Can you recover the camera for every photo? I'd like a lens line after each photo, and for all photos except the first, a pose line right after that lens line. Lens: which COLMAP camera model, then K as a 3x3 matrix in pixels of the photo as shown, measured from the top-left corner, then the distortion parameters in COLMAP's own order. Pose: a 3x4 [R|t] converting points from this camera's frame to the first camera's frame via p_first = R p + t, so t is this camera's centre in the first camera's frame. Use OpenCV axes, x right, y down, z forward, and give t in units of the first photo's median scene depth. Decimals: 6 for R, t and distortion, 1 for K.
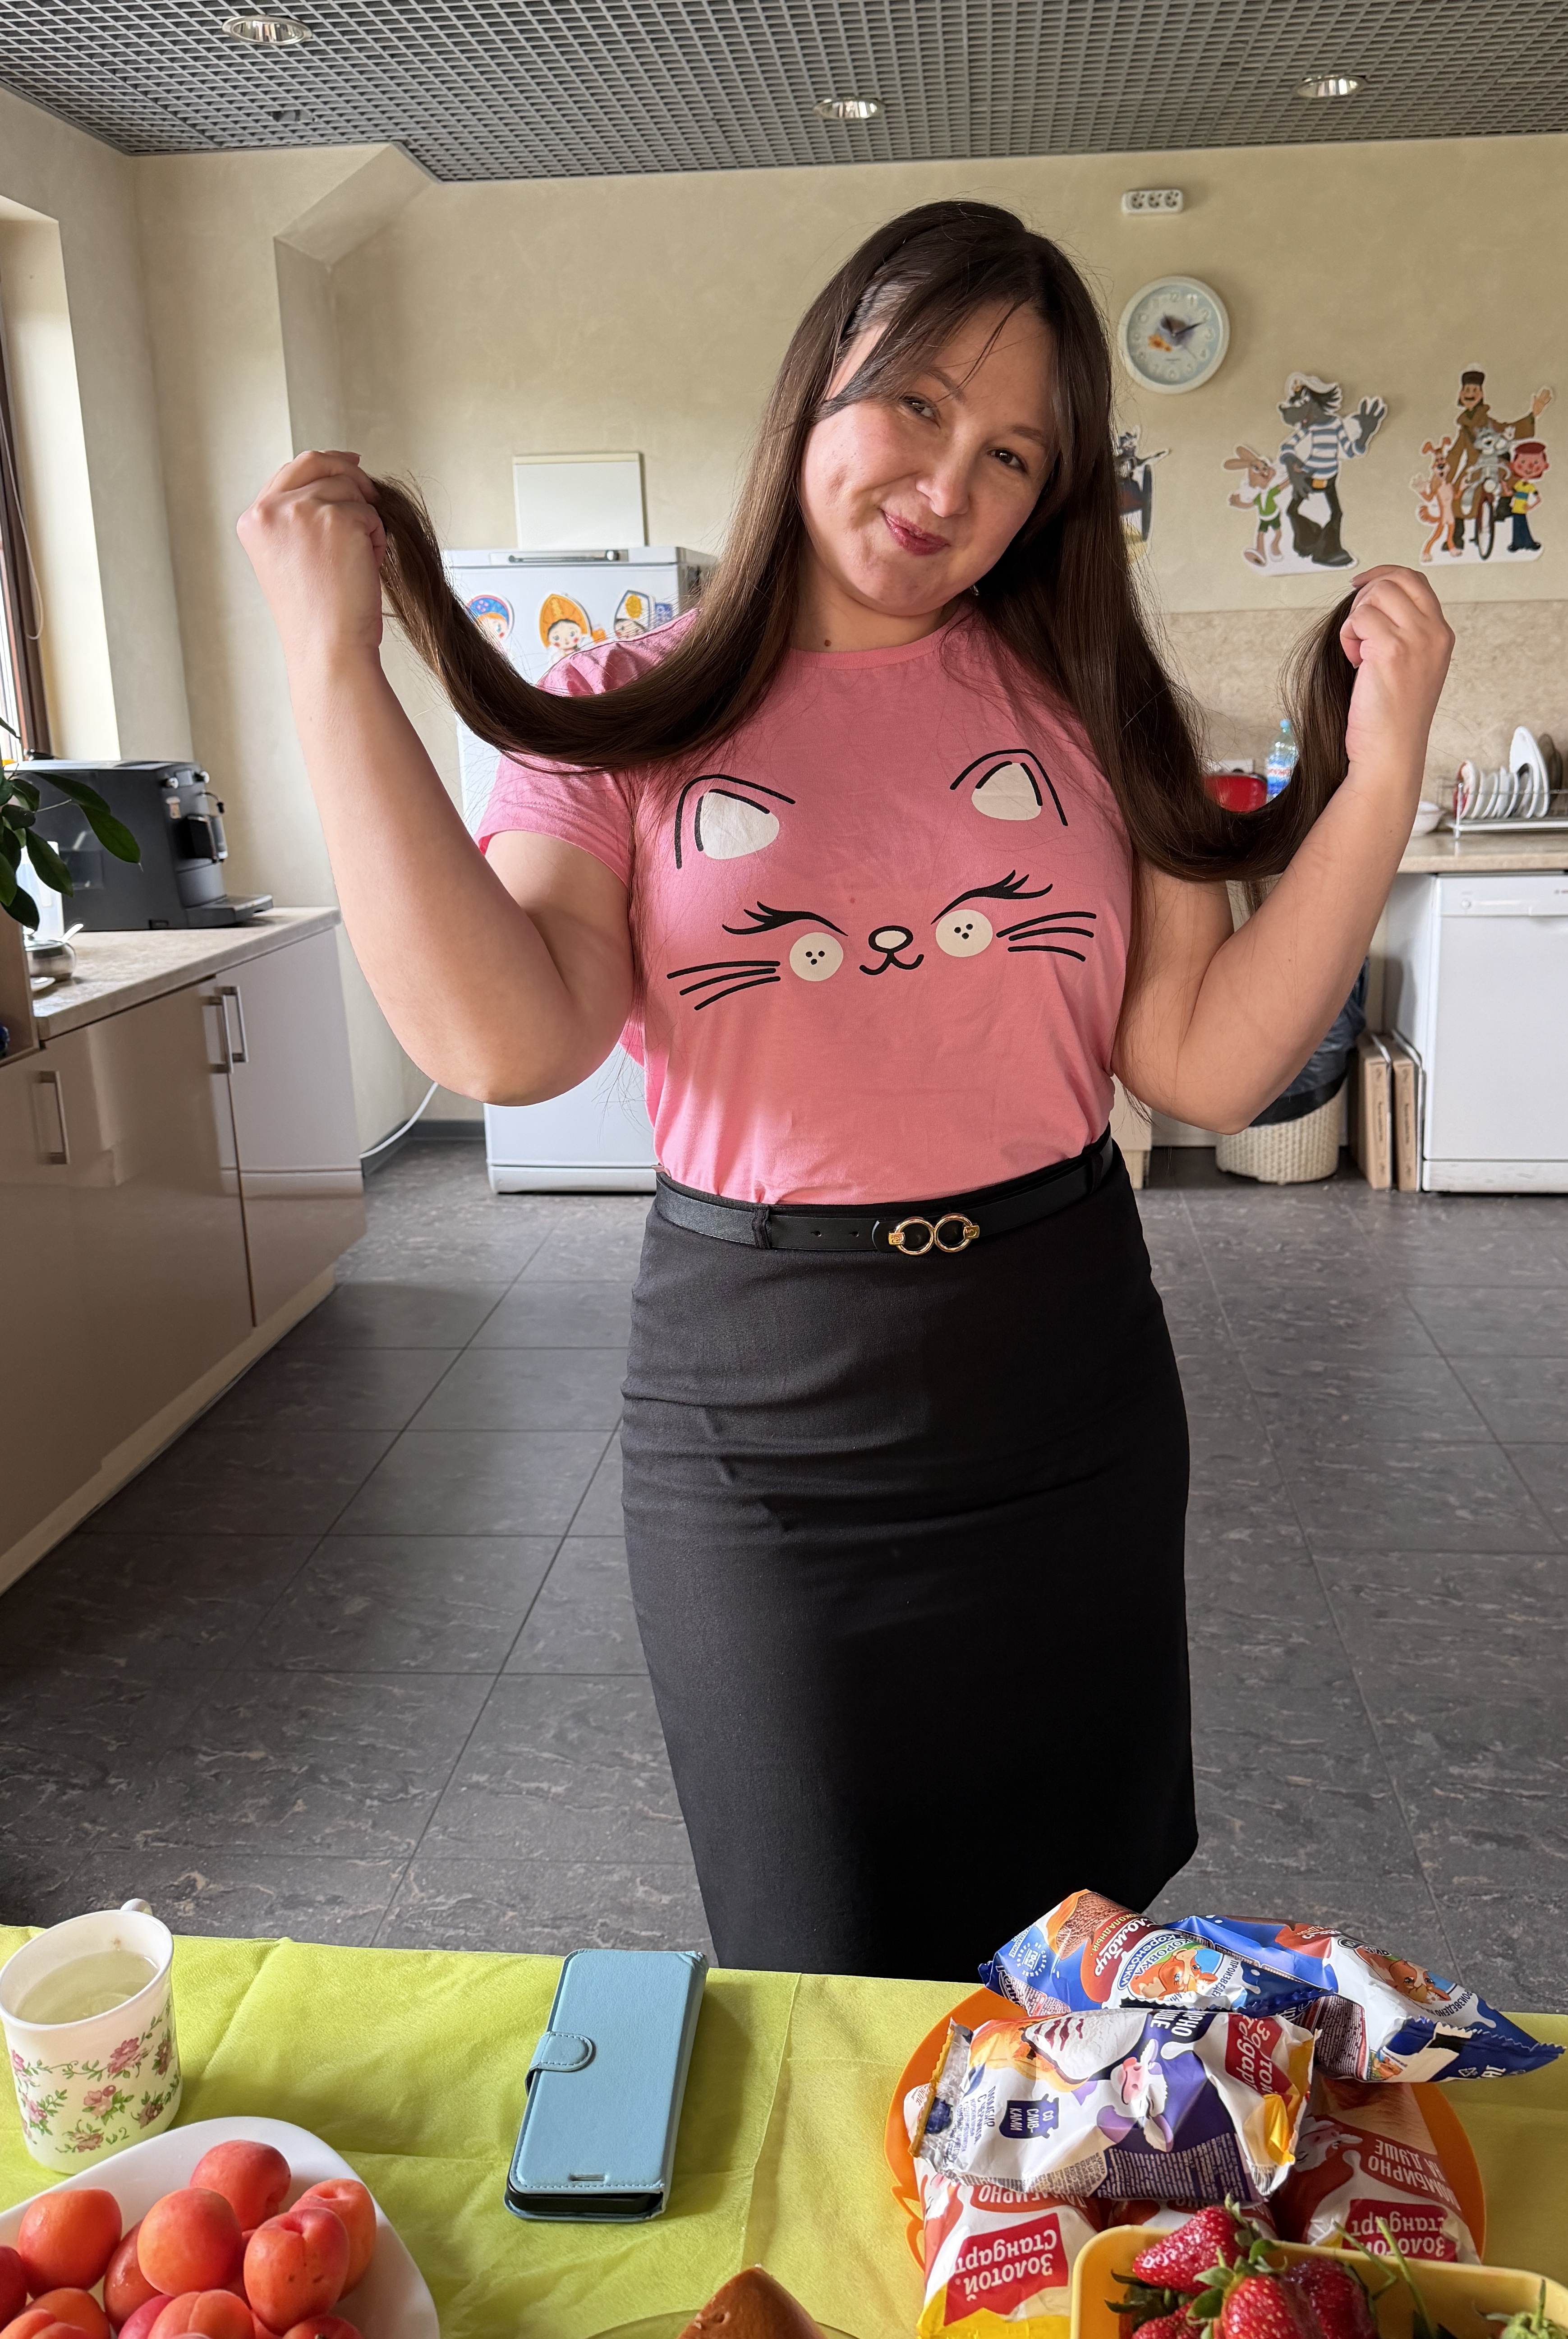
lens RADIAL K [[1970.2, 0, 784.0], [0, 1970.2, 1169.5], [0, 0, 1]] dist [0.003740, 0.000645]
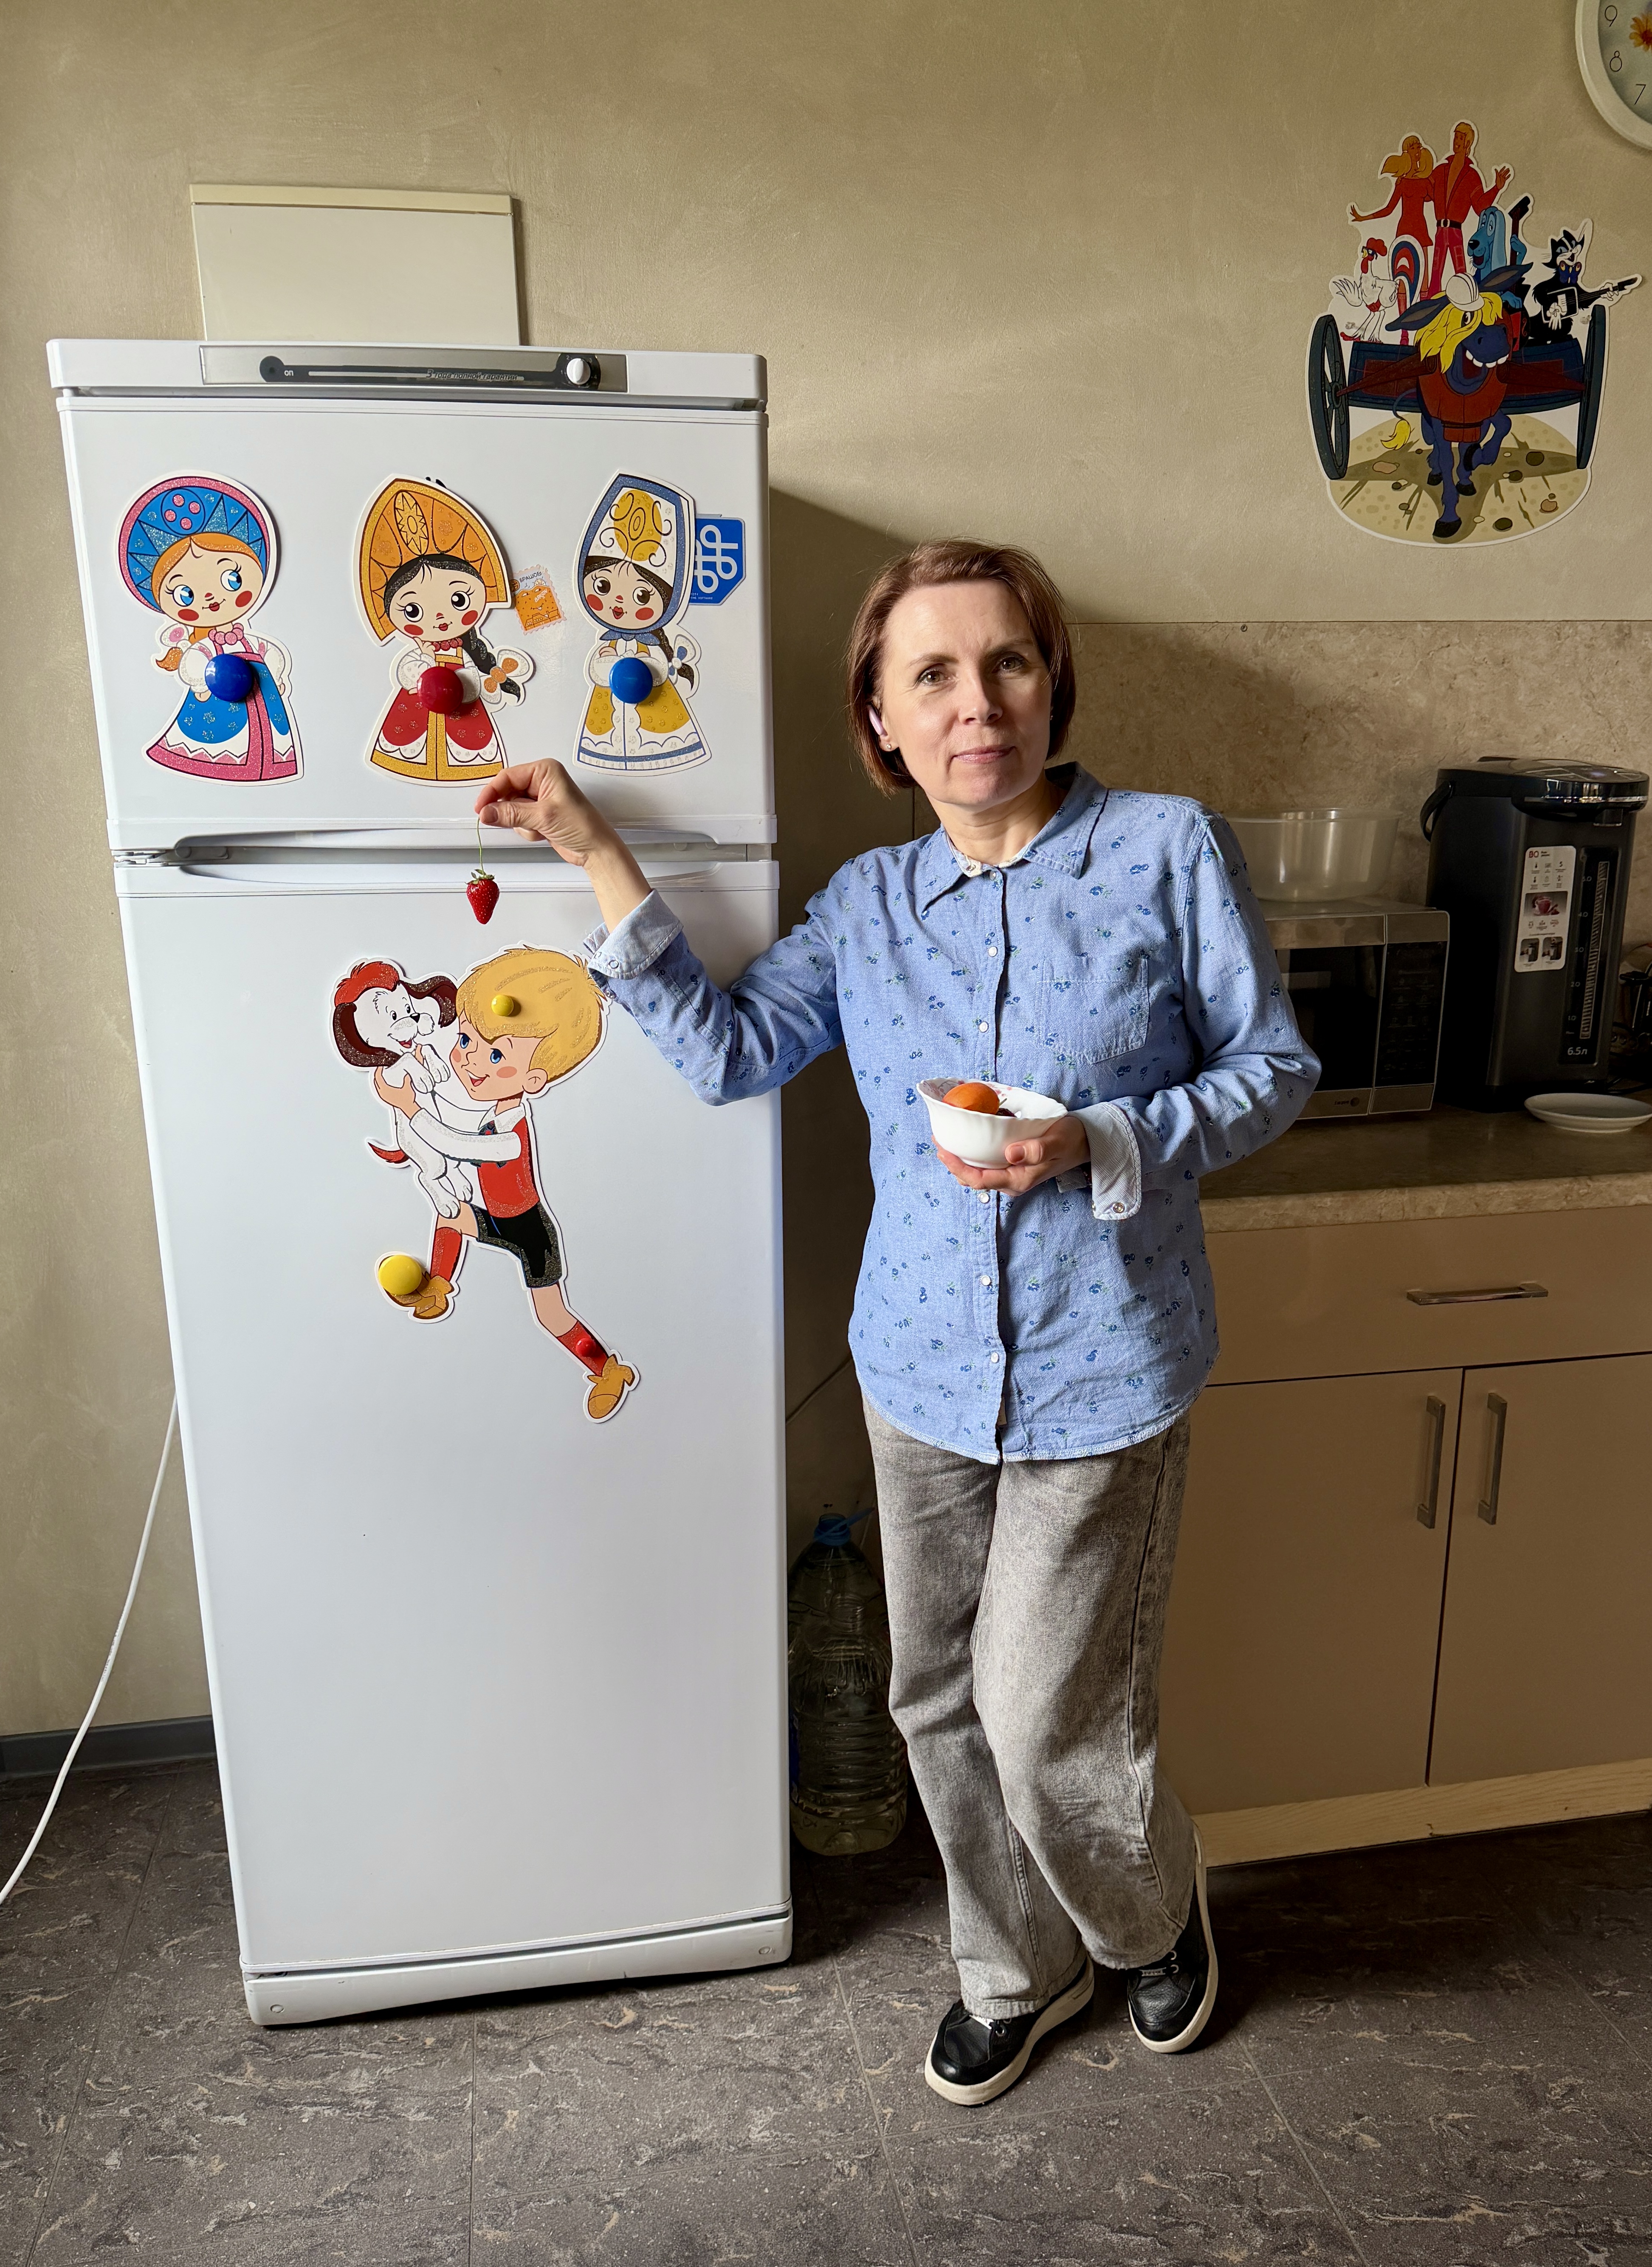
lens RADIAL K [[1865.1, 0, 823.0], [0, 1865.1, 1249.0], [0, 0, 1]] dist [-0.014438, -0.007288]
pose [[0.962141, -0.059777, 0.265917, -0.132567], [0.058239, 0.998209, 0.013673, -0.149346], [-0.266258, 0.002332, 0.963899, 0.630700]]
